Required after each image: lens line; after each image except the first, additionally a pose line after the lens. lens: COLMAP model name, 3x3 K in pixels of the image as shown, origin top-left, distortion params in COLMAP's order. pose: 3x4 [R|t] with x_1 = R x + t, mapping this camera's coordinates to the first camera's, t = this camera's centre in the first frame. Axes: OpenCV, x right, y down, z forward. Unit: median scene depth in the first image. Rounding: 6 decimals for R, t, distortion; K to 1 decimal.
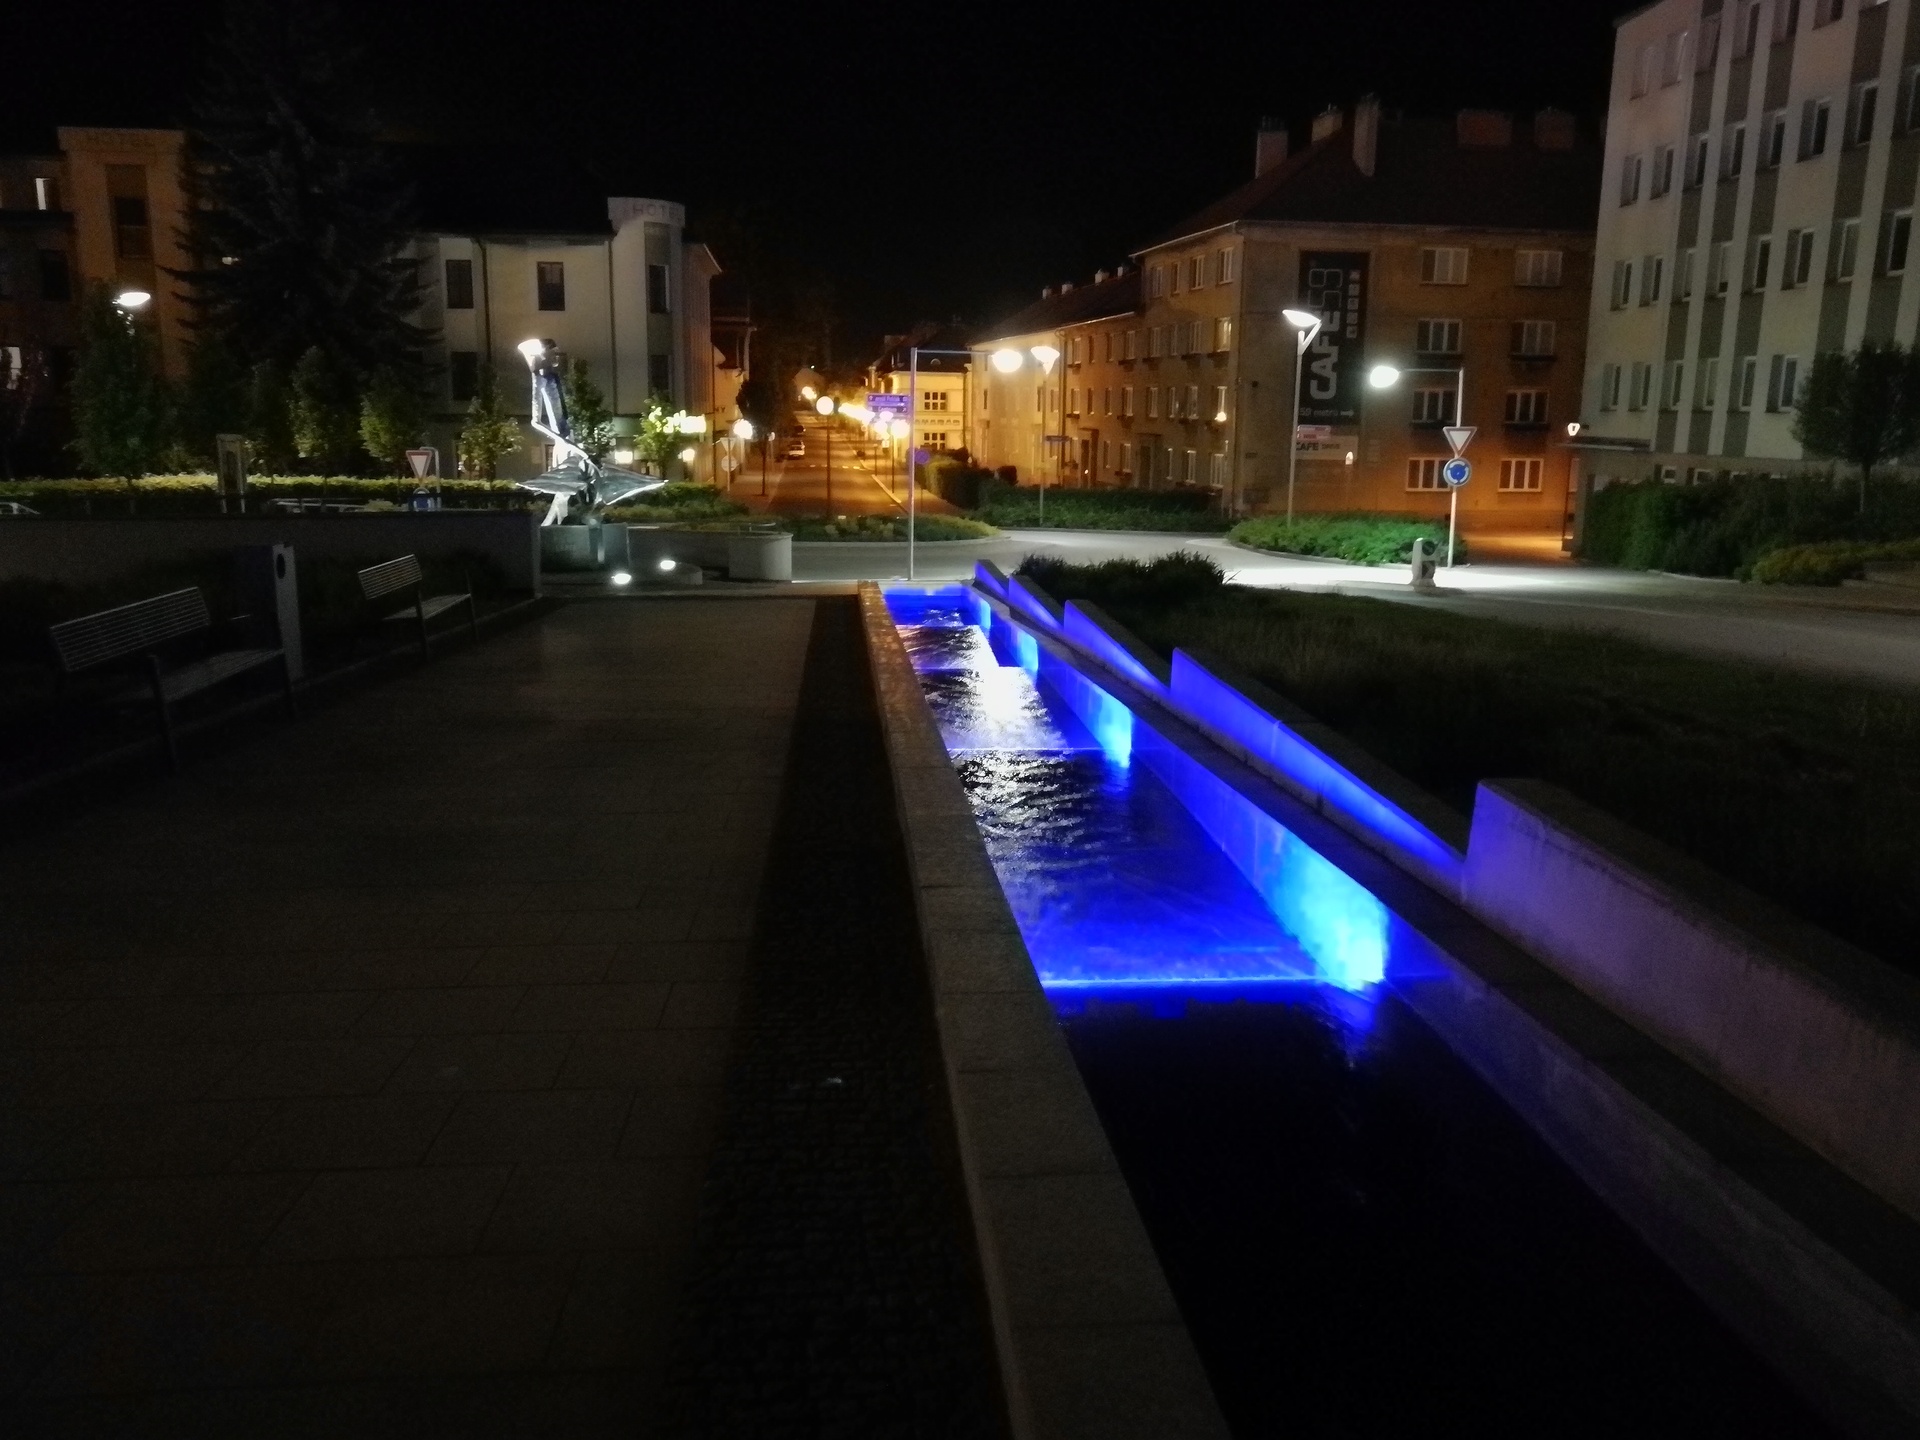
lens RADIAL K [[1551.9, 0, 967.9], [0, 1551.9, 704.7], [0, 0, 1]] dist [-0.013998, 0.075882]
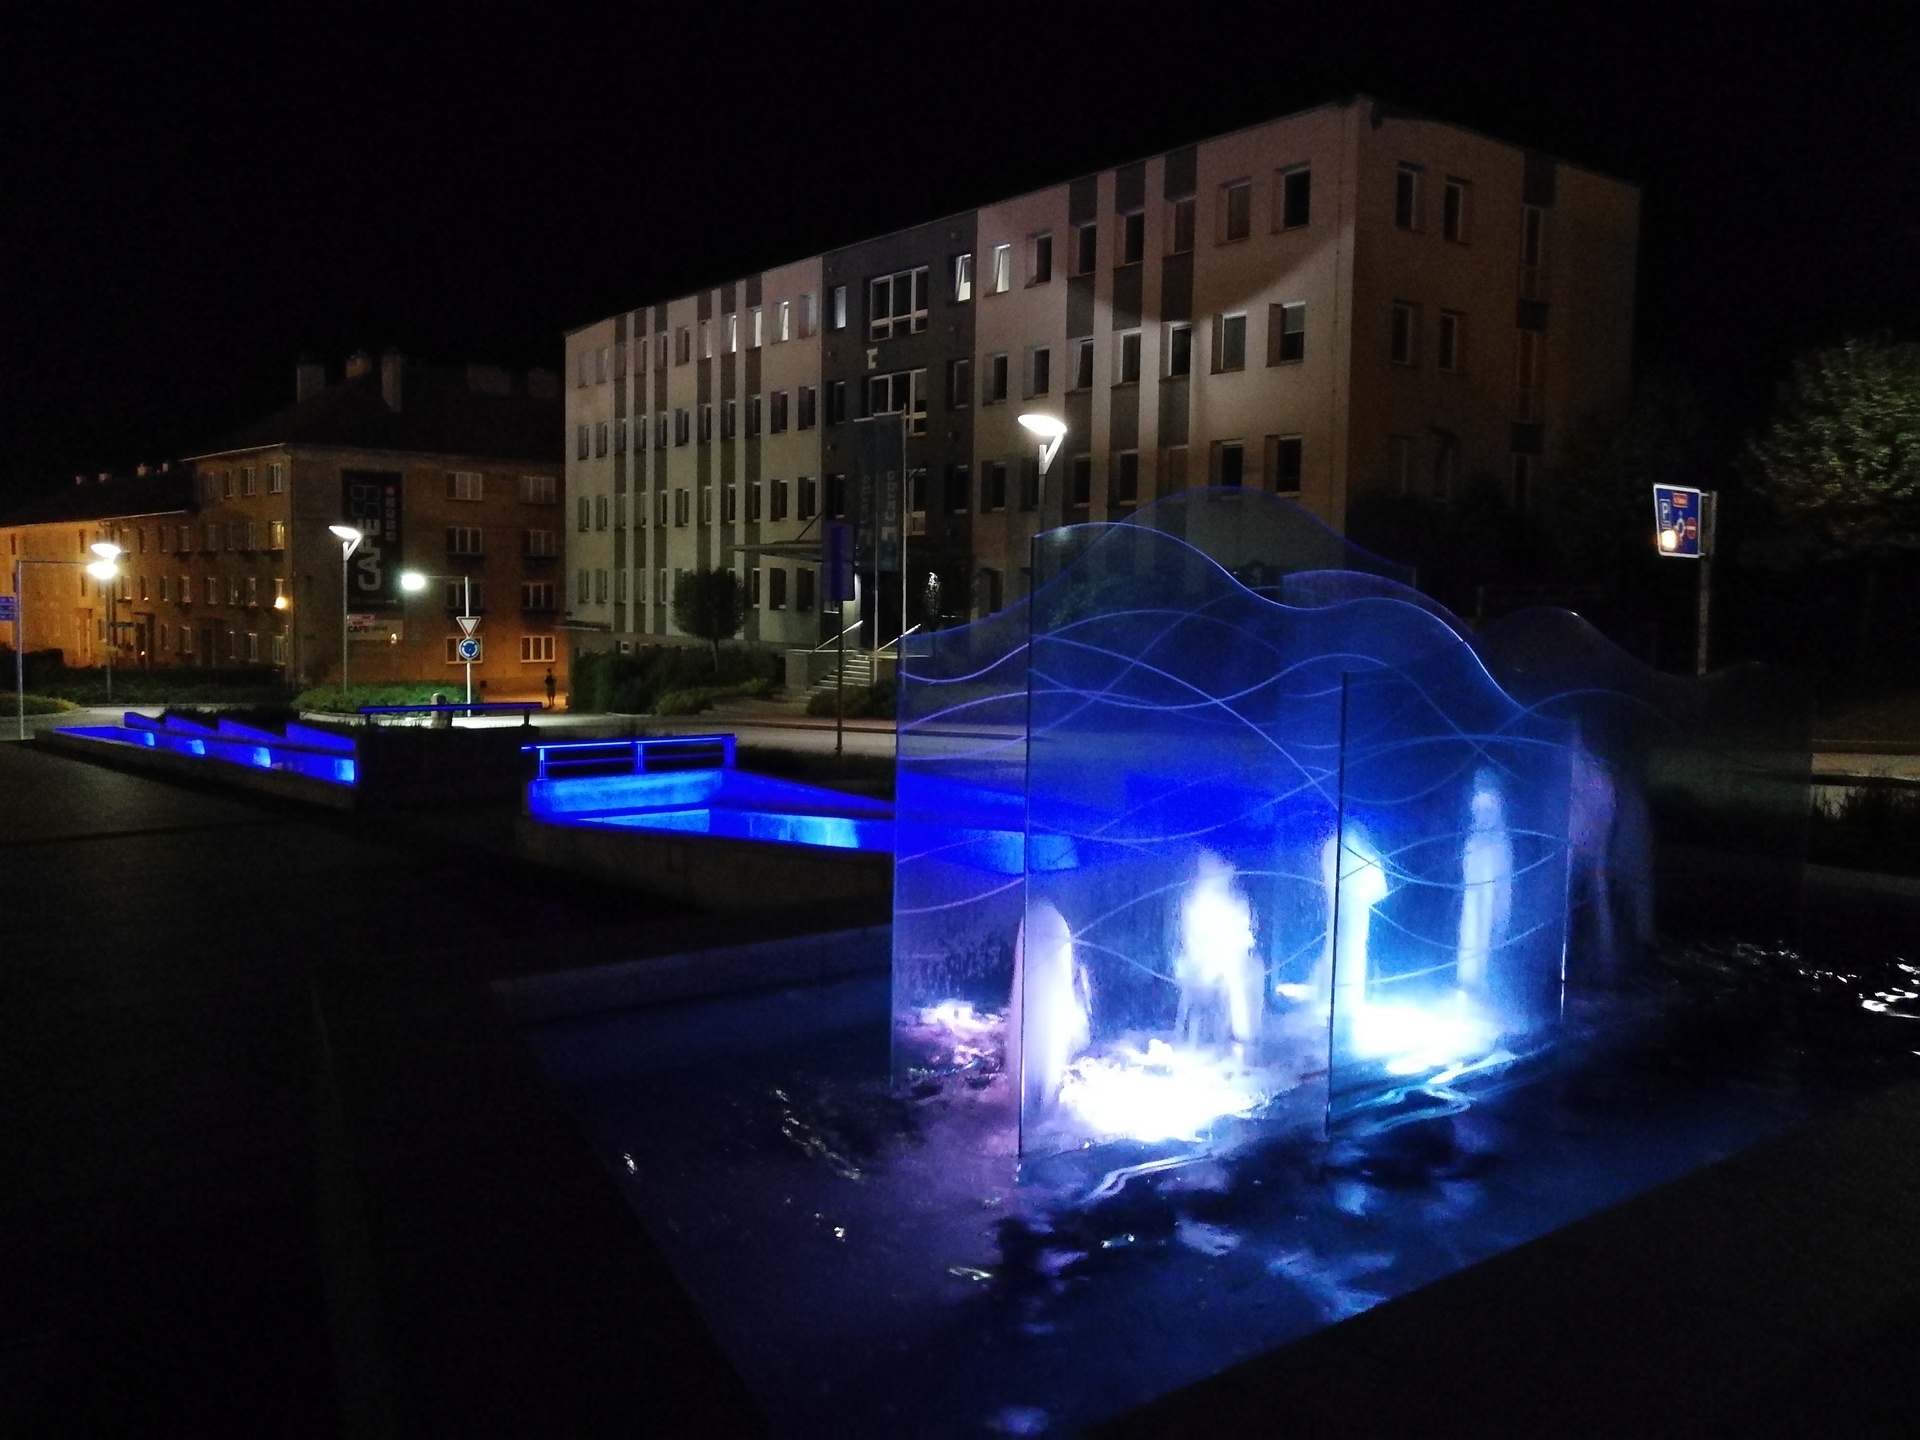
lens RADIAL K [[1551.9, 0, 967.9], [0, 1551.9, 704.7], [0, 0, 1]] dist [-0.013998, 0.075882]
pose [[0.836281, -0.039093, 0.546906, -0.056203], [0.099430, 0.991730, -0.081150, 0.043739], [-0.539211, 0.122243, 0.833251, -0.301070]]
